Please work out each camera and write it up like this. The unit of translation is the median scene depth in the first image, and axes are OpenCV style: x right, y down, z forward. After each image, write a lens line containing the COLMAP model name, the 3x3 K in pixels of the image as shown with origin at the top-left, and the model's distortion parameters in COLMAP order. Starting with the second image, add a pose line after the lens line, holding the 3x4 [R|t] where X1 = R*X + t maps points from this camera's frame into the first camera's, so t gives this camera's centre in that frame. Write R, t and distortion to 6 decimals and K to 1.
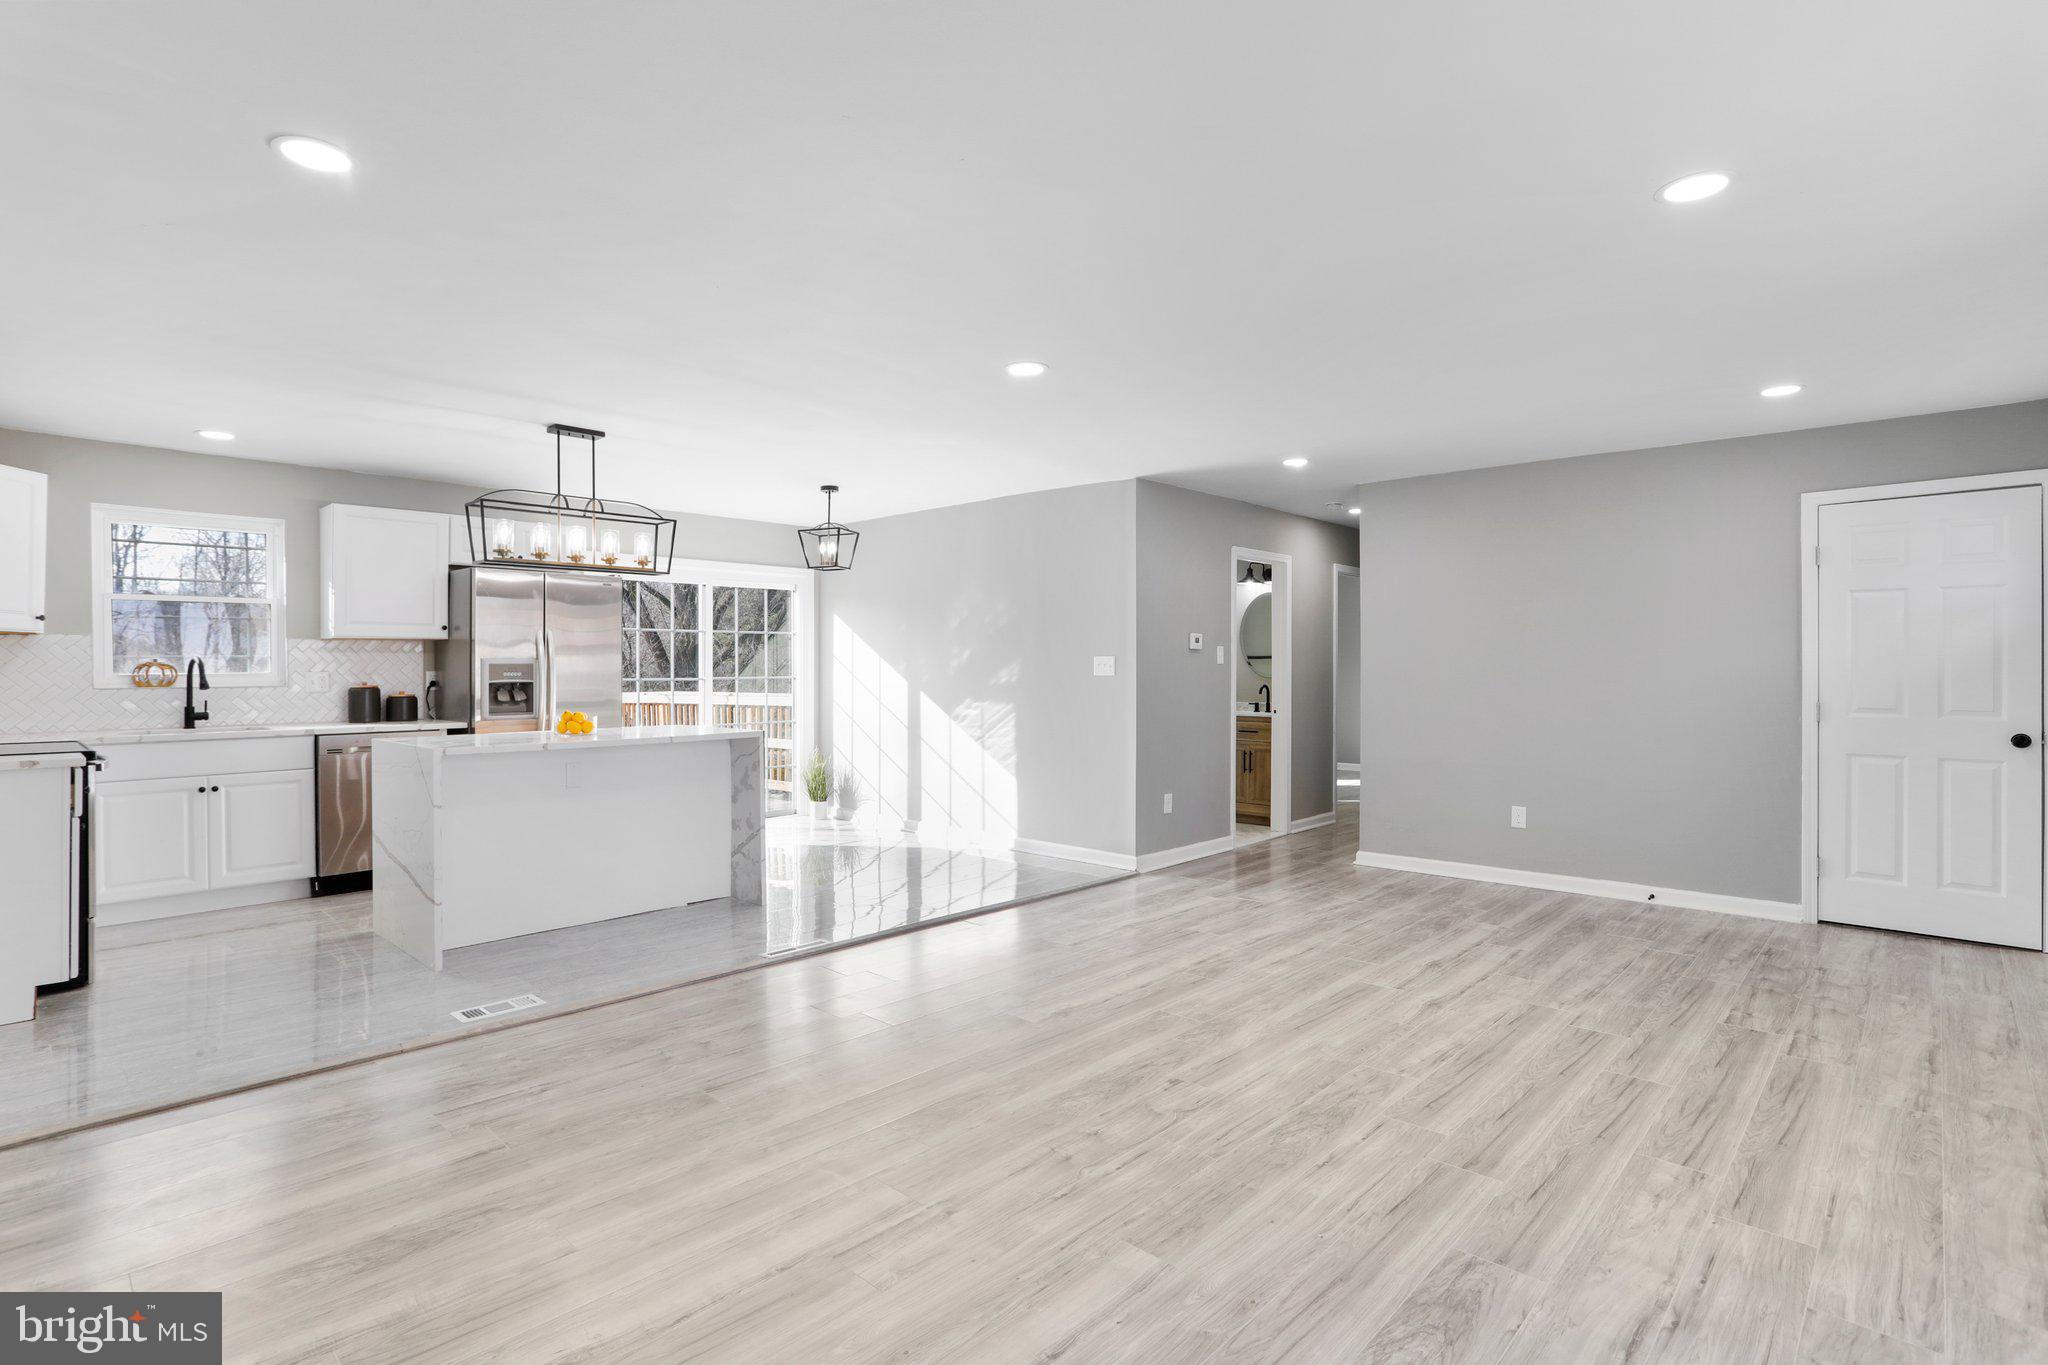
lens RADIAL K [[995.2, 0, 1034.8], [0, 995.2, 676.1], [0, 0, 1]] dist [-0.049993, 0.016387]
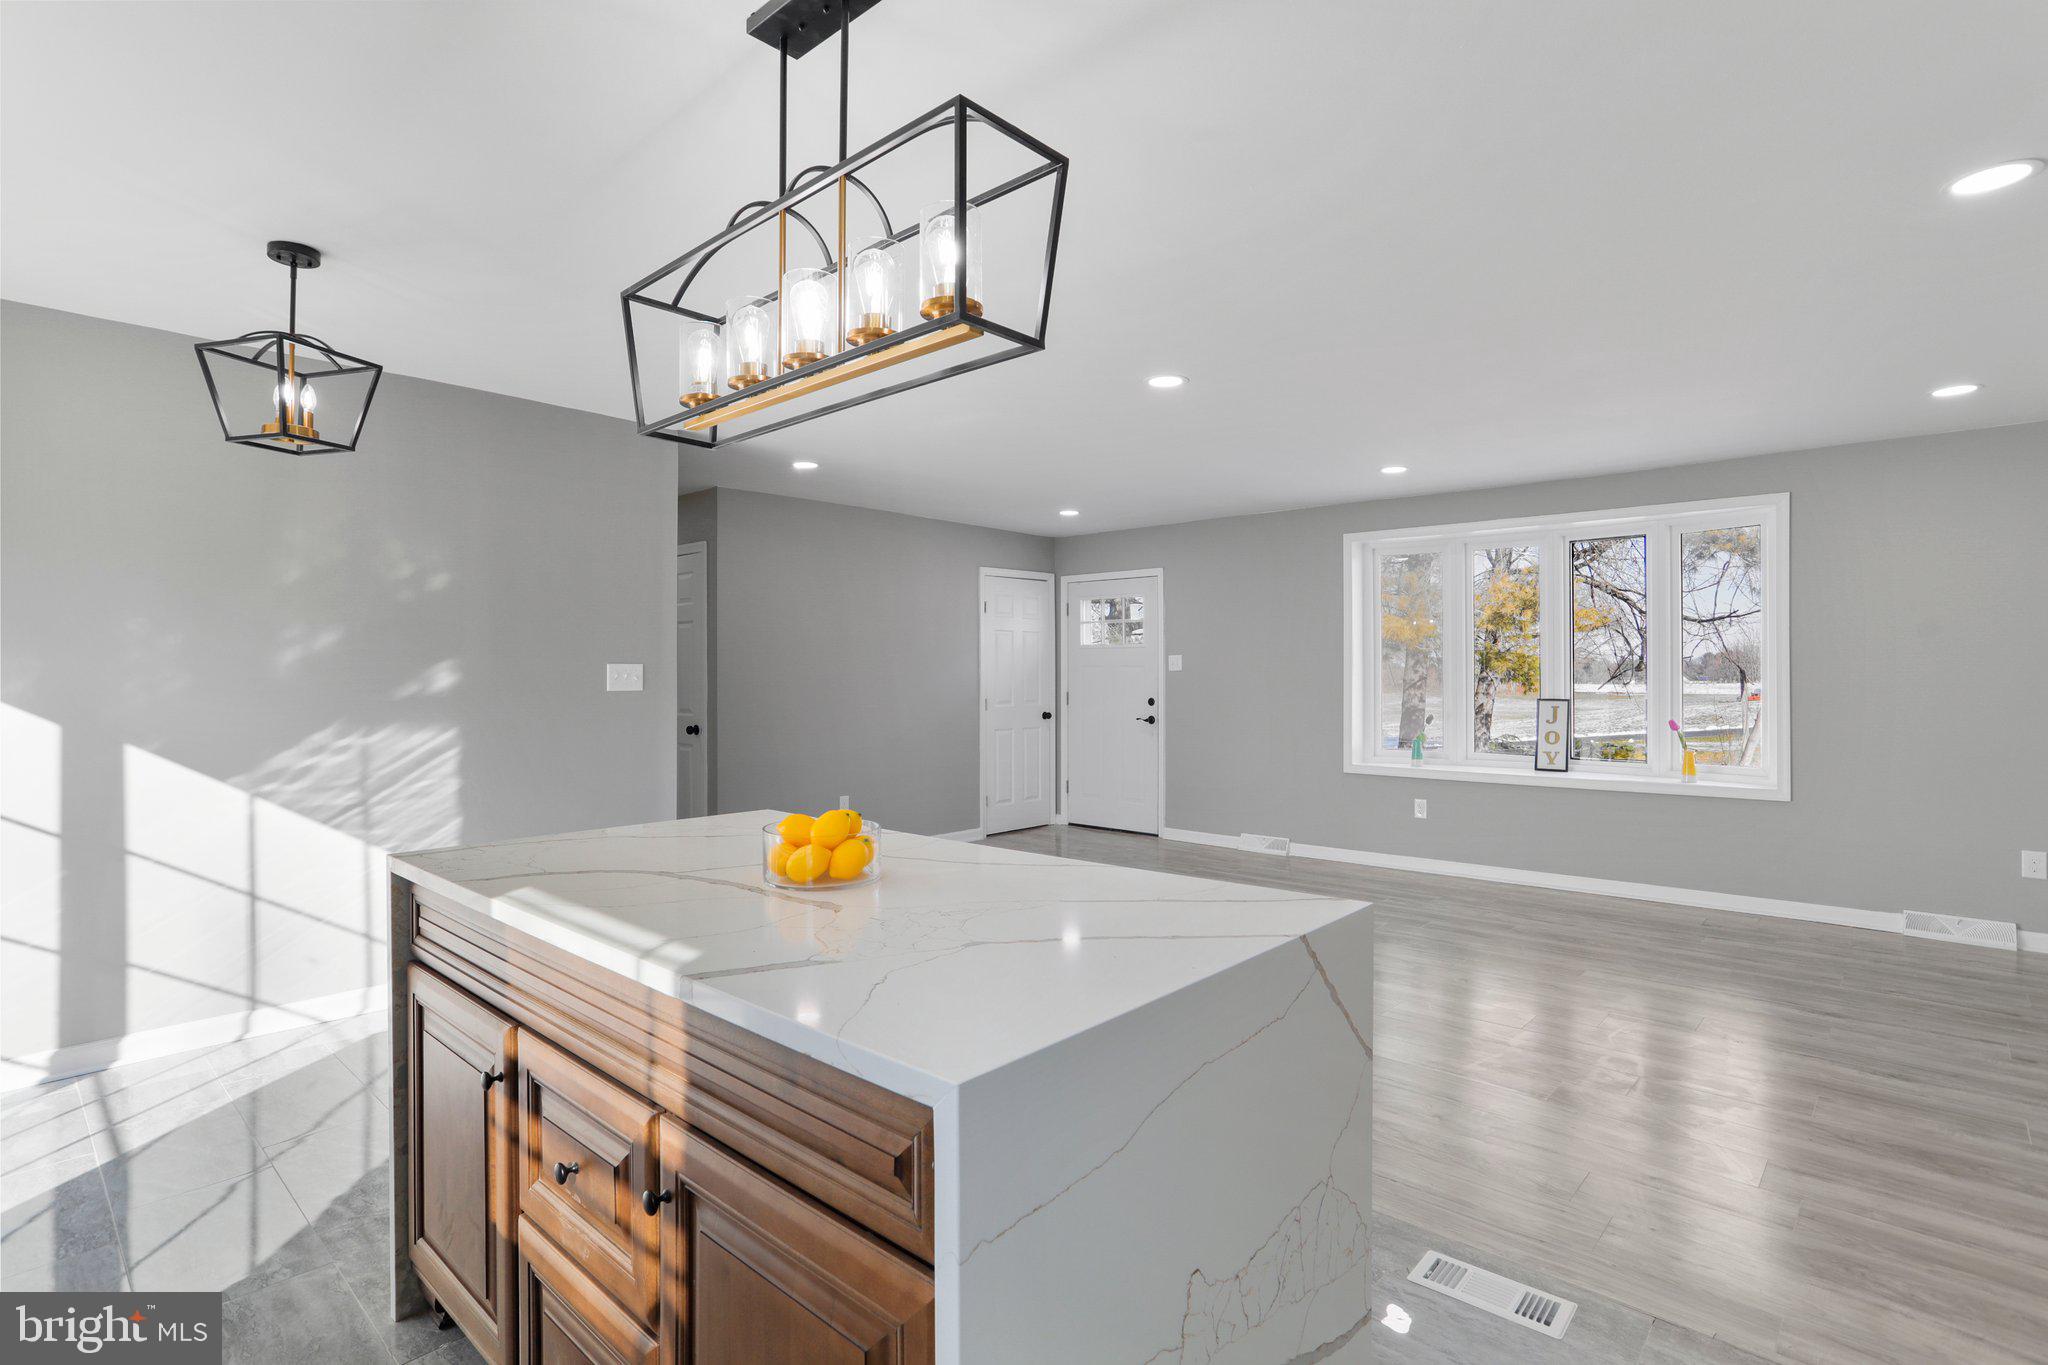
lens RADIAL K [[995.2, 0, 993.5], [0, 995.2, 686.8], [0, 0, 1]] dist [-0.049993, 0.016387]
pose [[0.017864, -0.008714, 0.999802, -0.798876], [0.013828, 0.999869, 0.008468, -0.007384], [-0.999745, 0.013674, 0.017982, 0.921383]]
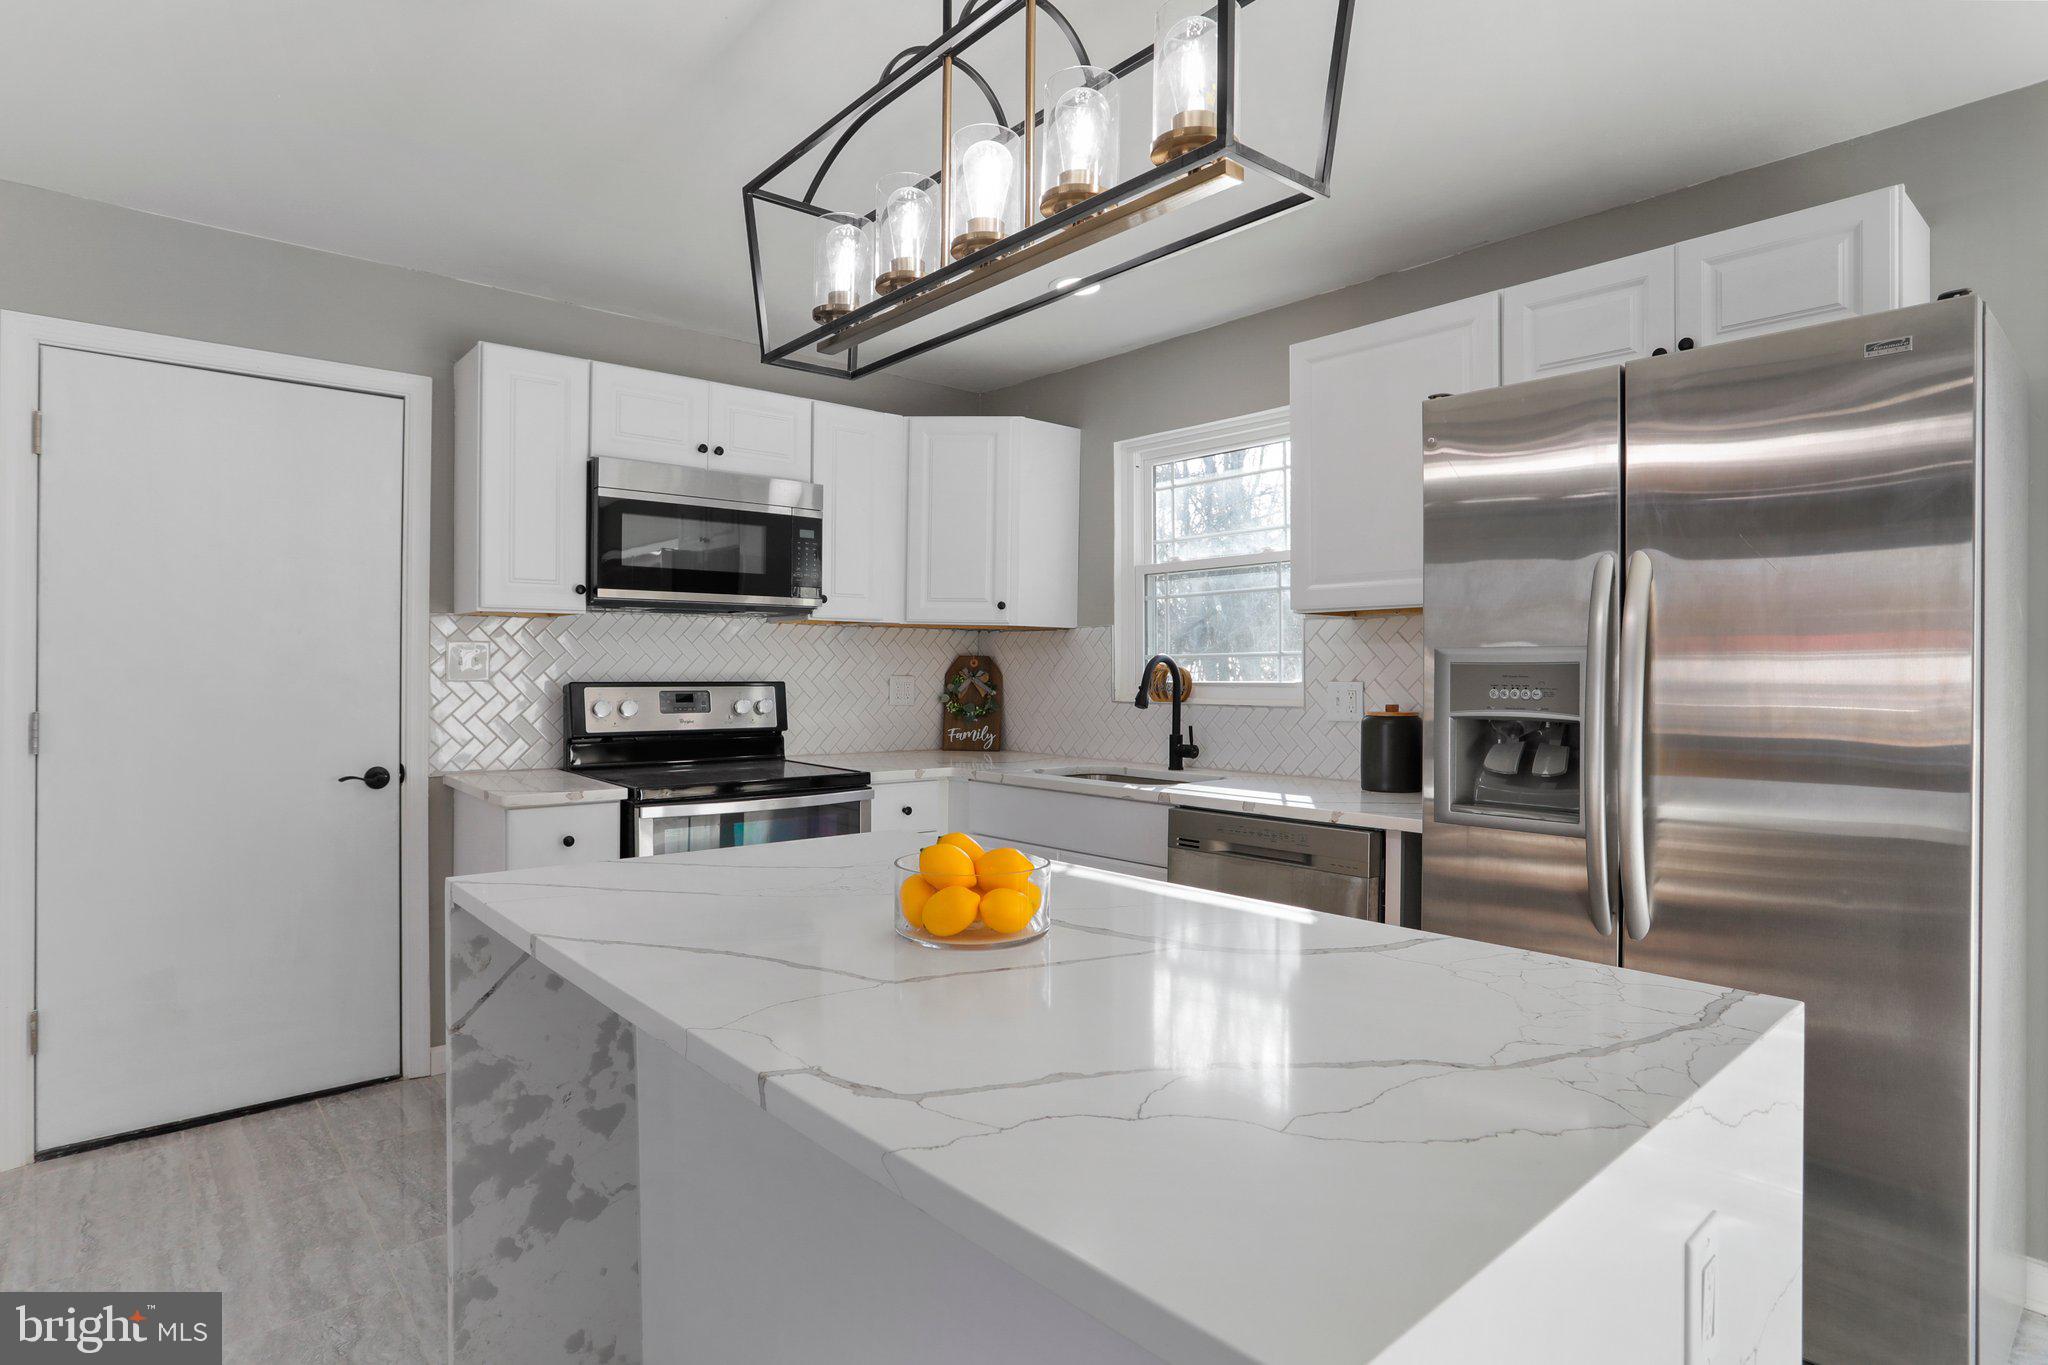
lens RADIAL K [[1052.2, 0, 1009.4], [0, 1052.2, 670.1], [0, 0, 1]] dist [-0.042453, 0.009948]
pose [[-0.116789, -0.002987, -0.993152, -0.190765], [-0.012072, 0.999926, -0.001588, -0.008620], [0.993083, 0.011804, -0.116816, 1.029995]]
